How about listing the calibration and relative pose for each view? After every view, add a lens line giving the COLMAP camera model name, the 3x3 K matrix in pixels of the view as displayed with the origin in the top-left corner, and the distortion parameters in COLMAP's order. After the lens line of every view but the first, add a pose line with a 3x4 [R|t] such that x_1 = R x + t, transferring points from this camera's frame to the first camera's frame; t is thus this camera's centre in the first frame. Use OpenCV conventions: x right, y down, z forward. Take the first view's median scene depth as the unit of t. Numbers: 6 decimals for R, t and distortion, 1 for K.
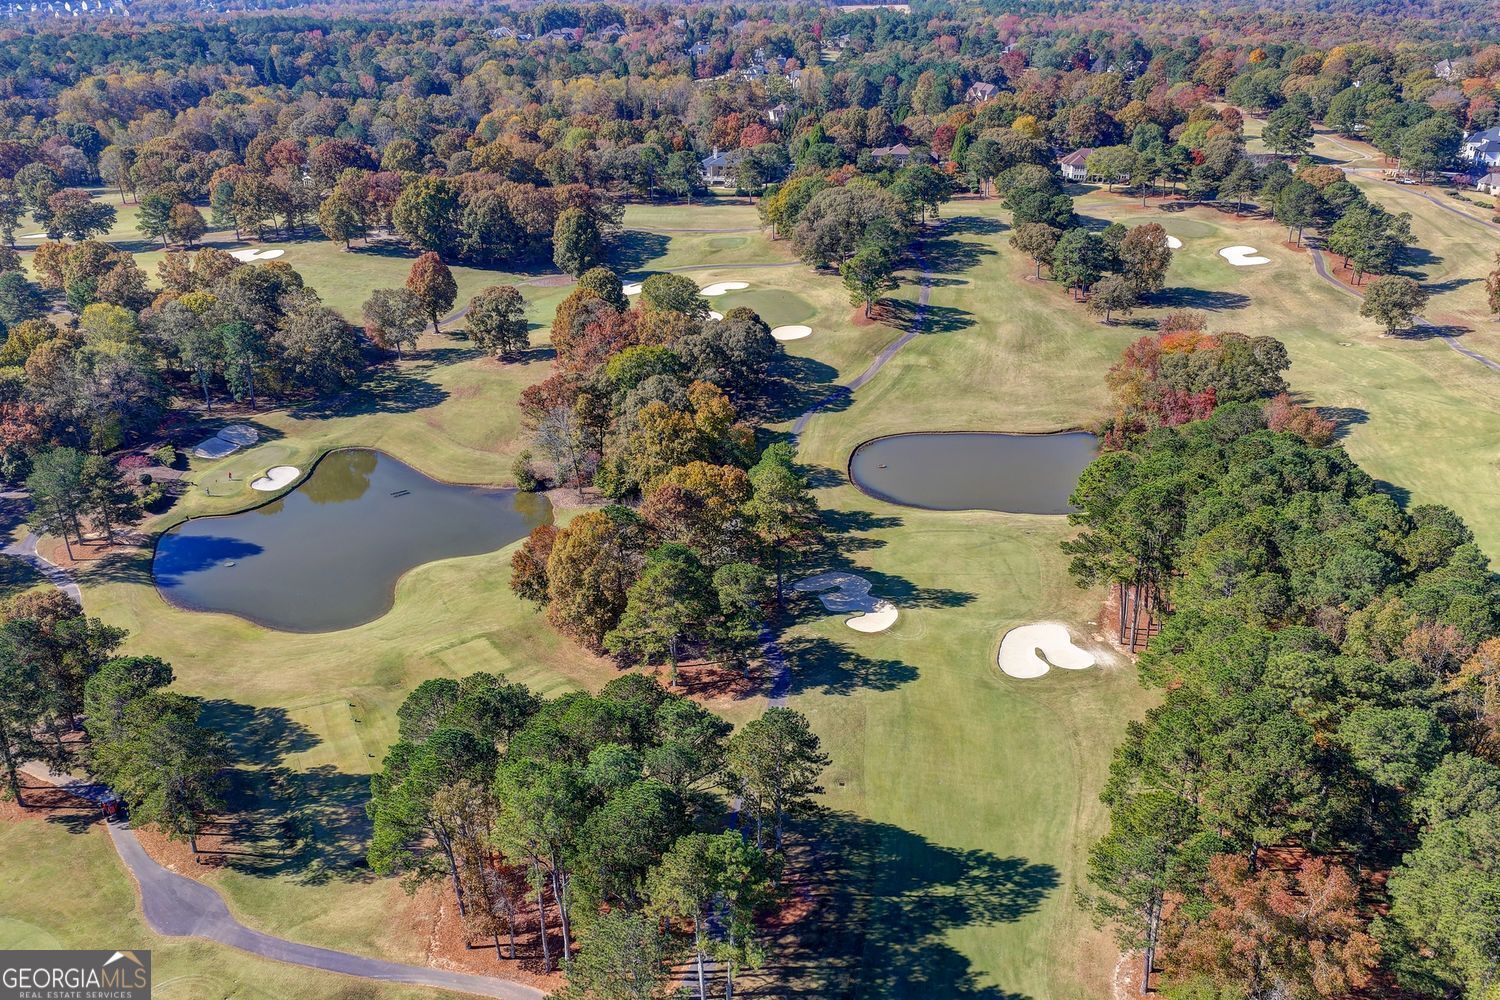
lens RADIAL K [[1251.0, 0, 750.0], [0, 1251.0, 500.0], [0, 0, 1]] dist [0.000242, 0.018155]
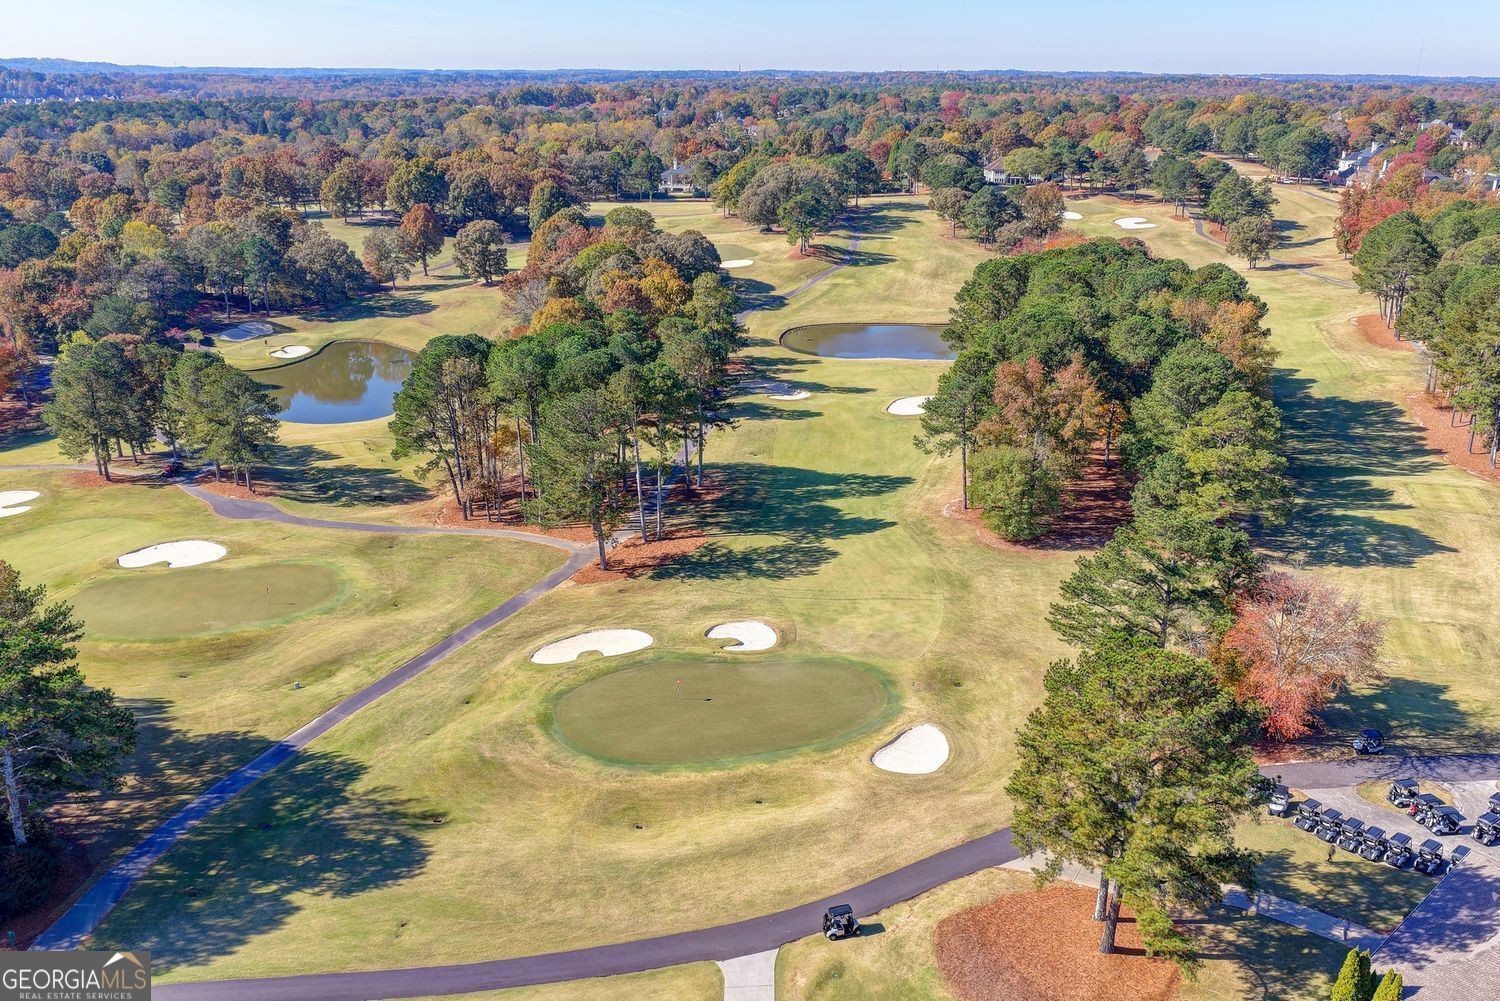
lens RADIAL K [[1251.0, 0, 750.0], [0, 1251.0, 500.5], [0, 0, 1]] dist [0.000242, 0.018155]
pose [[0.999719, -0.006386, 0.022847, 0.016827], [0.008344, 0.996203, -0.086659, 0.169634], [-0.022206, 0.086825, 0.995976, -0.121040]]
